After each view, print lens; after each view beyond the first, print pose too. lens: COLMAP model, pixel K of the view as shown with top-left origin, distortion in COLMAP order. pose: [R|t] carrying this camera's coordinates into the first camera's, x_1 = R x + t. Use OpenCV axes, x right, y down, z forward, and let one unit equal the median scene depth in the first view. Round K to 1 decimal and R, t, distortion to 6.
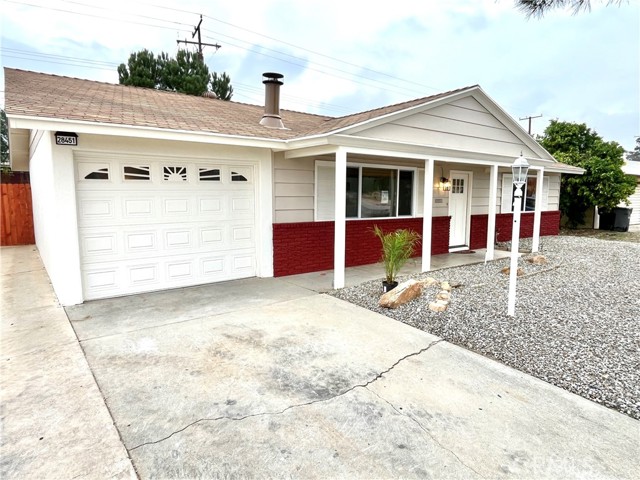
lens RADIAL K [[396.3, 0, 315.5], [0, 396.3, 241.5], [0, 0, 1]] dist [-0.030658, -0.002271]
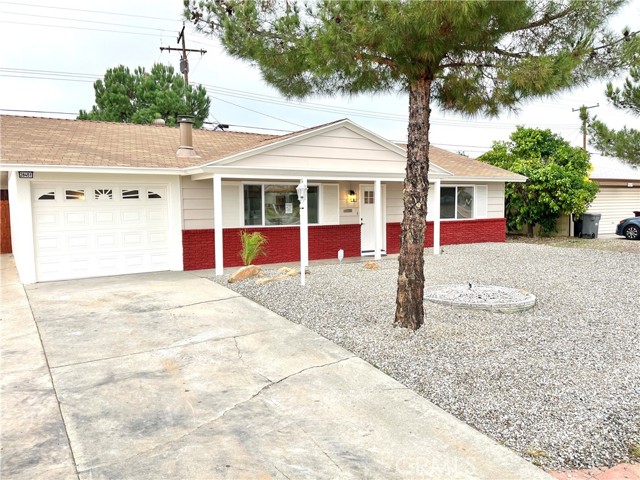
lens RADIAL K [[491.1, 0, 324.0], [0, 491.1, 244.5], [0, 0, 1]] dist [0.013586, -0.036315]
pose [[0.997534, -0.009440, -0.069545, 0.381441], [0.006887, 0.999297, -0.036859, 0.053420], [0.069844, 0.036289, 0.996898, -0.477739]]
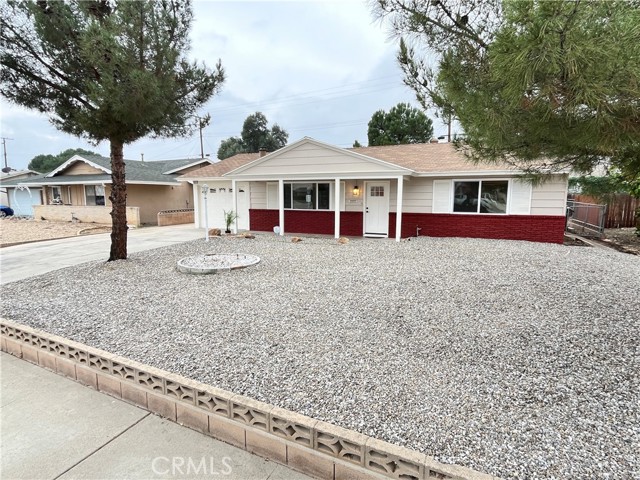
lens RADIAL K [[317.3, 0, 318.5], [0, 317.3, 234.7], [0, 0, 1]] dist [-0.003464, 0.001377]
pose [[0.508959, 0.101602, -0.854773, 1.474161], [-0.103625, 0.993020, 0.056332, -0.032157], [0.854530, 0.059905, 0.515935, 0.275492]]
